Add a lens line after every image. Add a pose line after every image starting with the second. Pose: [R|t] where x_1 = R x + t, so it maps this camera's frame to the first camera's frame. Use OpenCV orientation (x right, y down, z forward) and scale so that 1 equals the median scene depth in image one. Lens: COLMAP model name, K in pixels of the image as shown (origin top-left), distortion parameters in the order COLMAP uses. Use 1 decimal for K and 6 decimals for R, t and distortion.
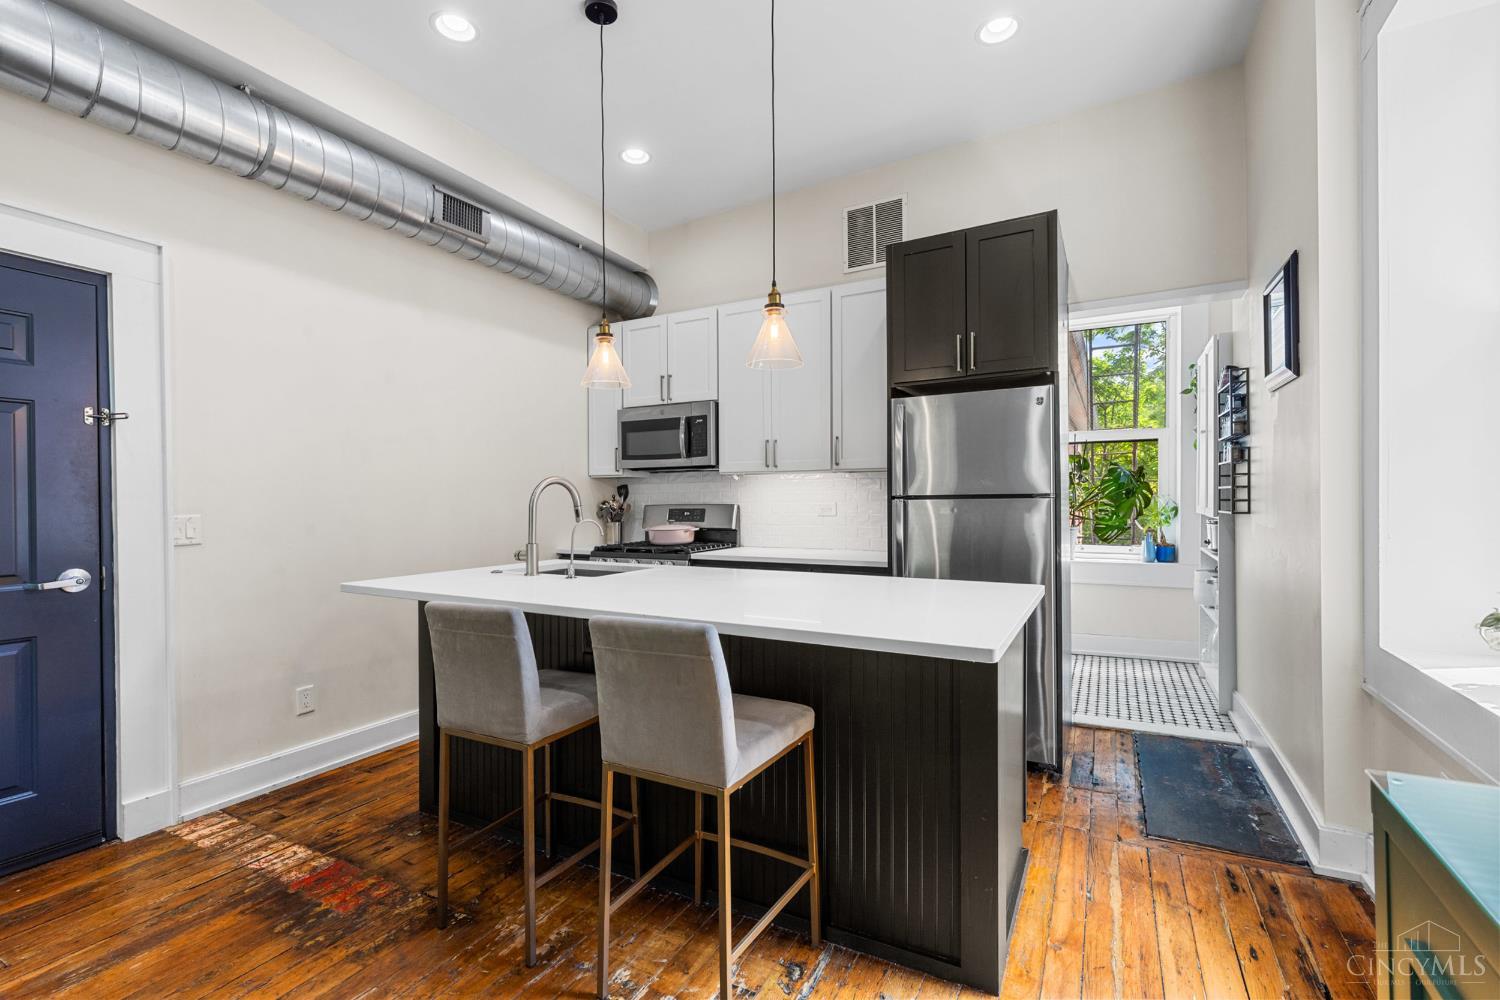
lens RADIAL K [[670.5, 0, 749.0], [0, 670.5, 507.9], [0, 0, 1]] dist [0.003087, 0.000153]
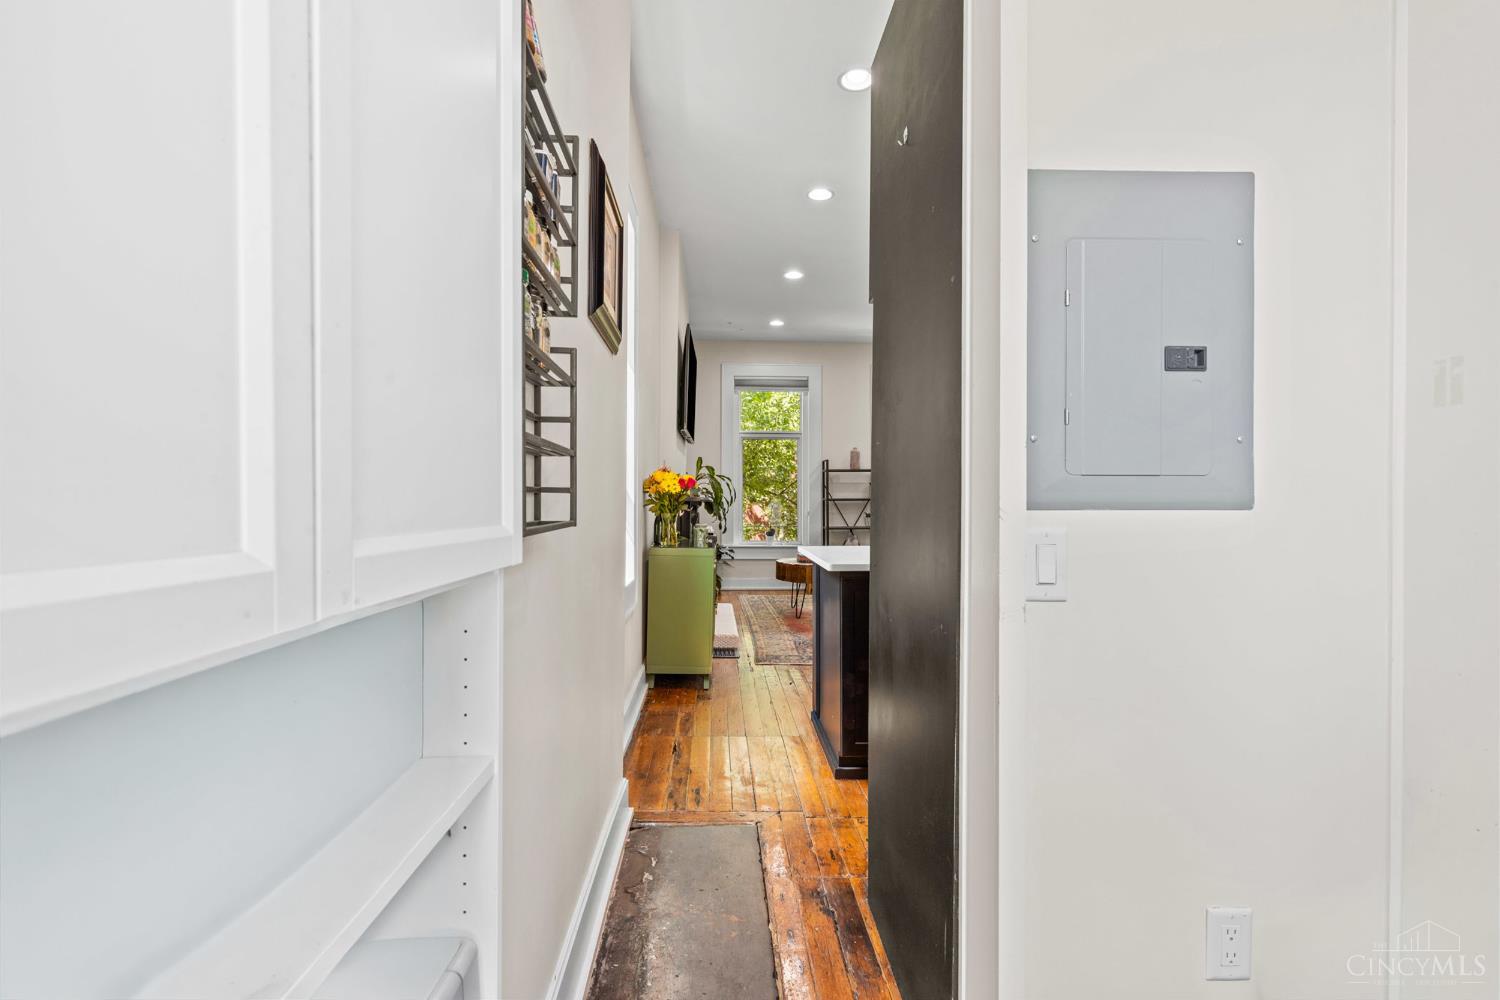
lens RADIAL K [[670.5, 0, 754.5], [0, 670.5, 510.1], [0, 0, 1]] dist [0.003087, 0.000153]
pose [[-0.852421, 0.017490, -0.522564, 0.668377], [0.002357, 0.999559, 0.029610, -0.008678], [0.522851, 0.024008, -0.852086, 1.107085]]
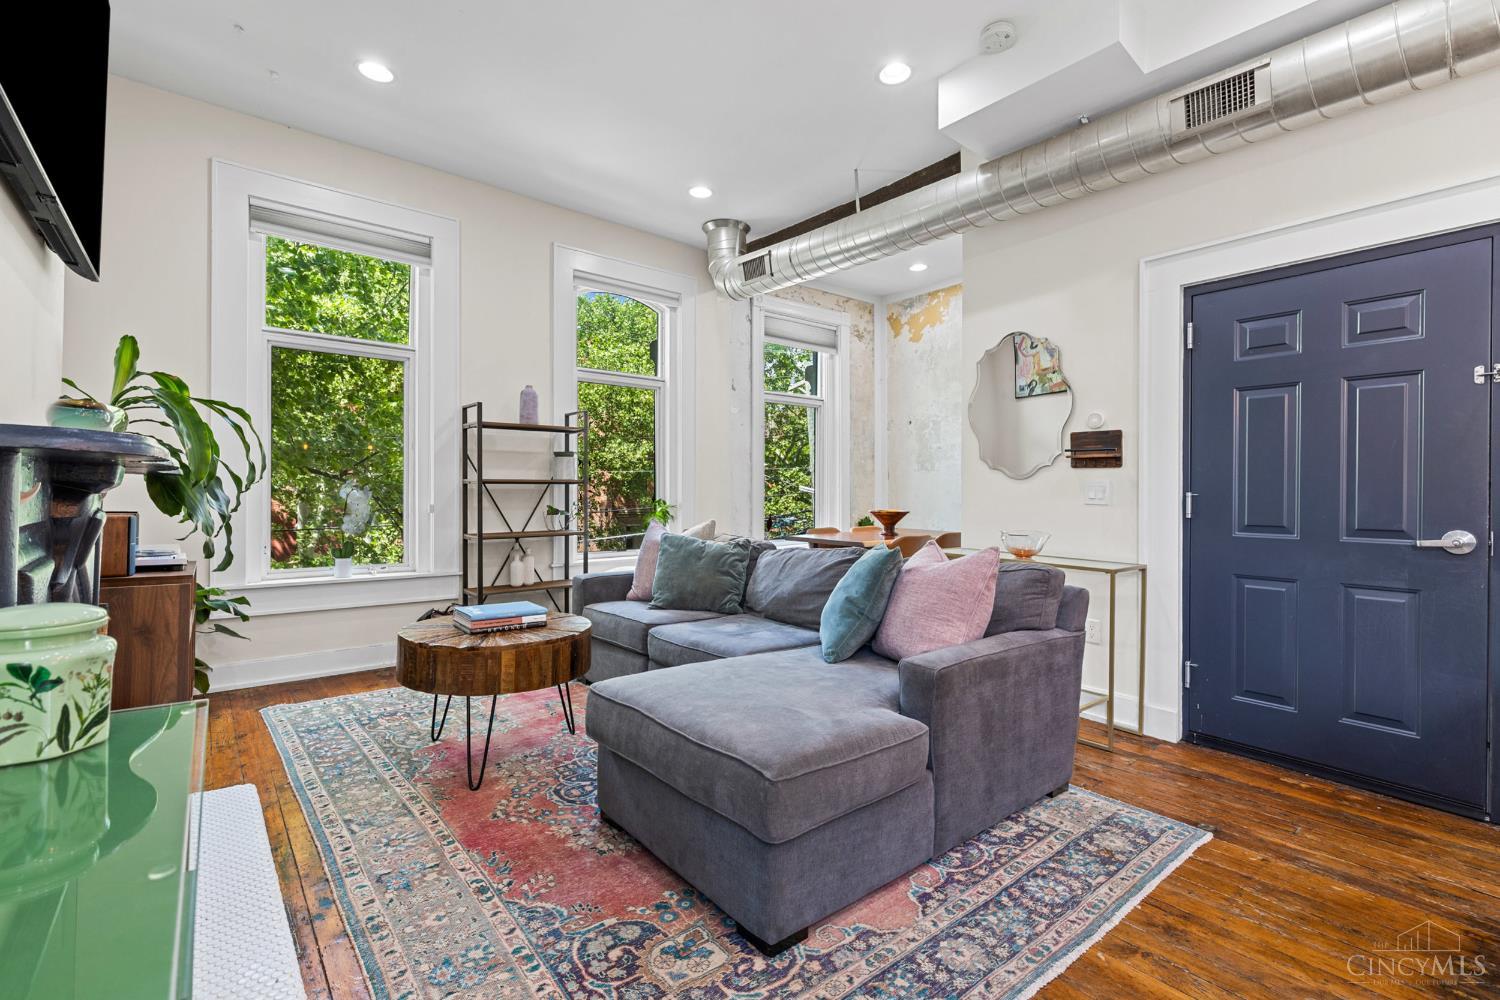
lens RADIAL K [[670.5, 0, 742.3], [0, 670.5, 499.5], [0, 0, 1]] dist [0.003087, 0.000153]
pose [[-0.384755, 0.015721, -0.922885, 0.199520], [-0.012665, 0.999671, 0.022309, 0.020559], [0.922932, 0.020272, -0.384429, 0.237168]]
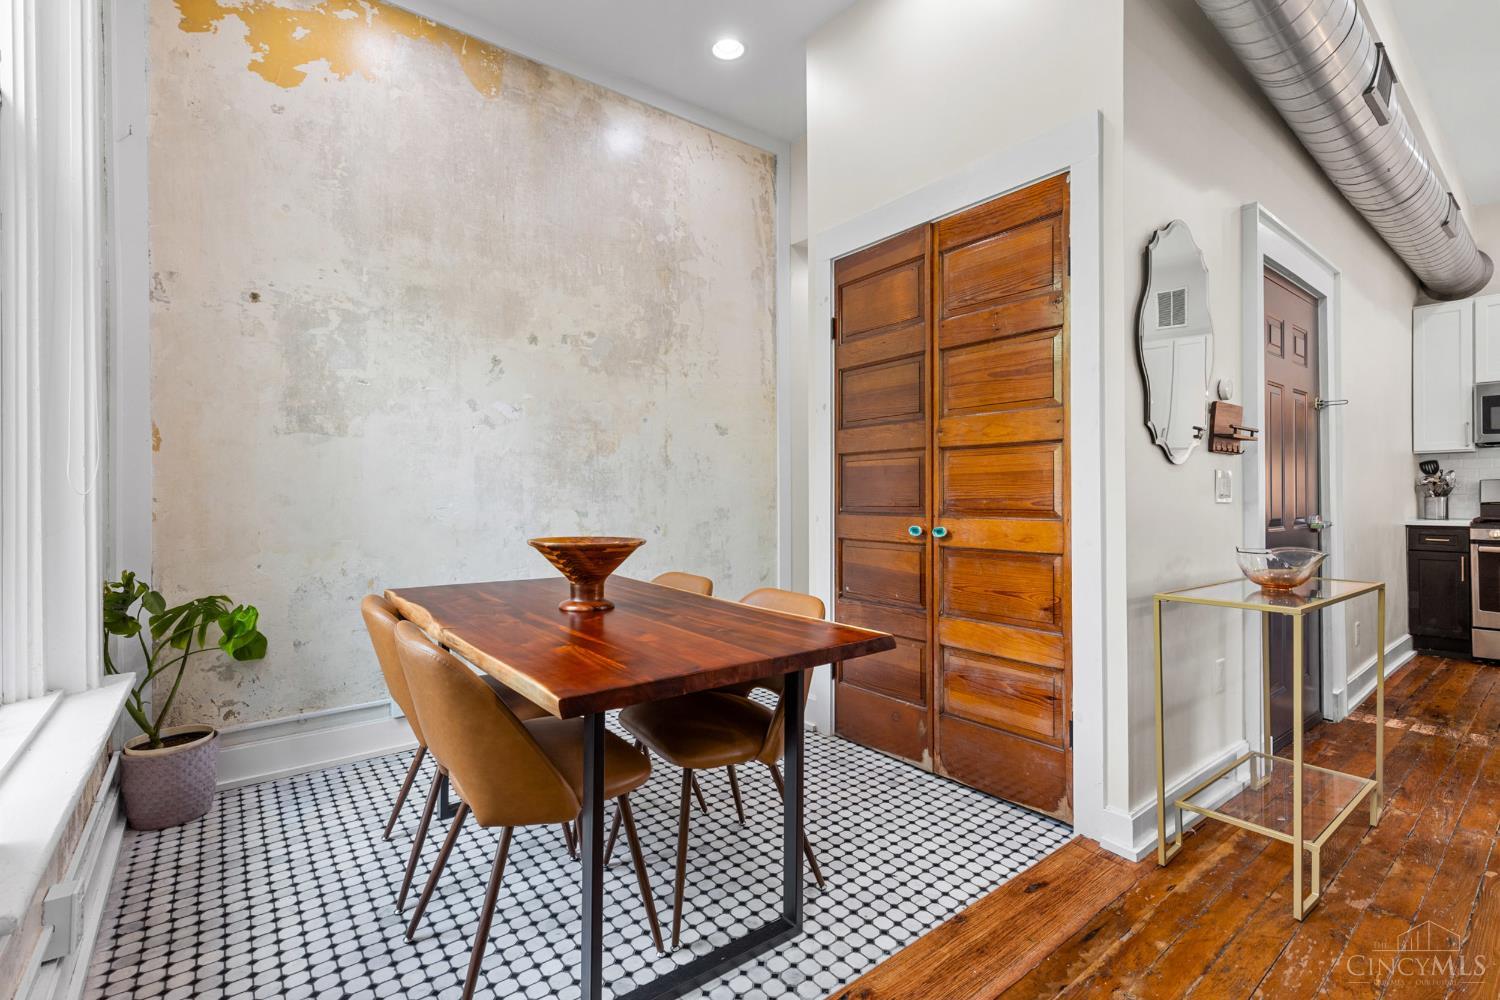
lens RADIAL K [[670.5, 0, 743.7], [0, 670.5, 493.1], [0, 0, 1]] dist [0.003087, 0.000153]
pose [[0.916014, 0.002780, -0.401137, -0.899229], [-0.007806, 0.999910, -0.010894, 0.041201], [0.401071, 0.013110, 0.915953, -0.420302]]
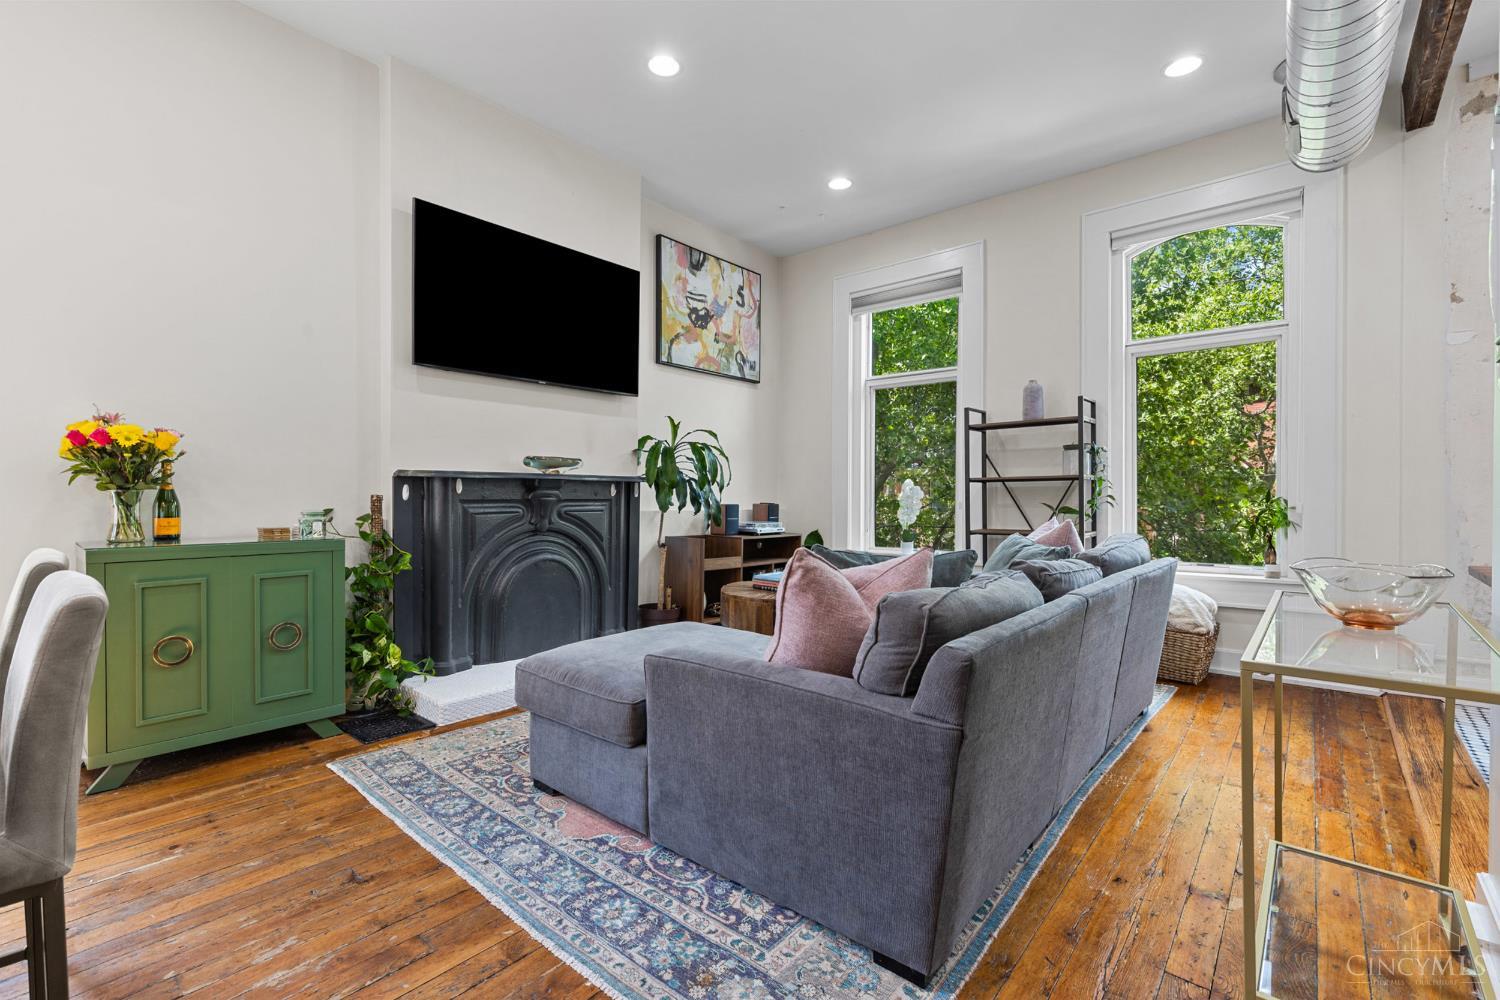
lens RADIAL K [[670.5, 0, 746.2], [0, 670.5, 504.2], [0, 0, 1]] dist [0.003087, 0.000153]
pose [[-0.977471, 0.007109, 0.210949, -0.483861], [0.011674, 0.999724, 0.020402, 0.035014], [-0.210746, 0.022405, -0.977284, 0.650692]]
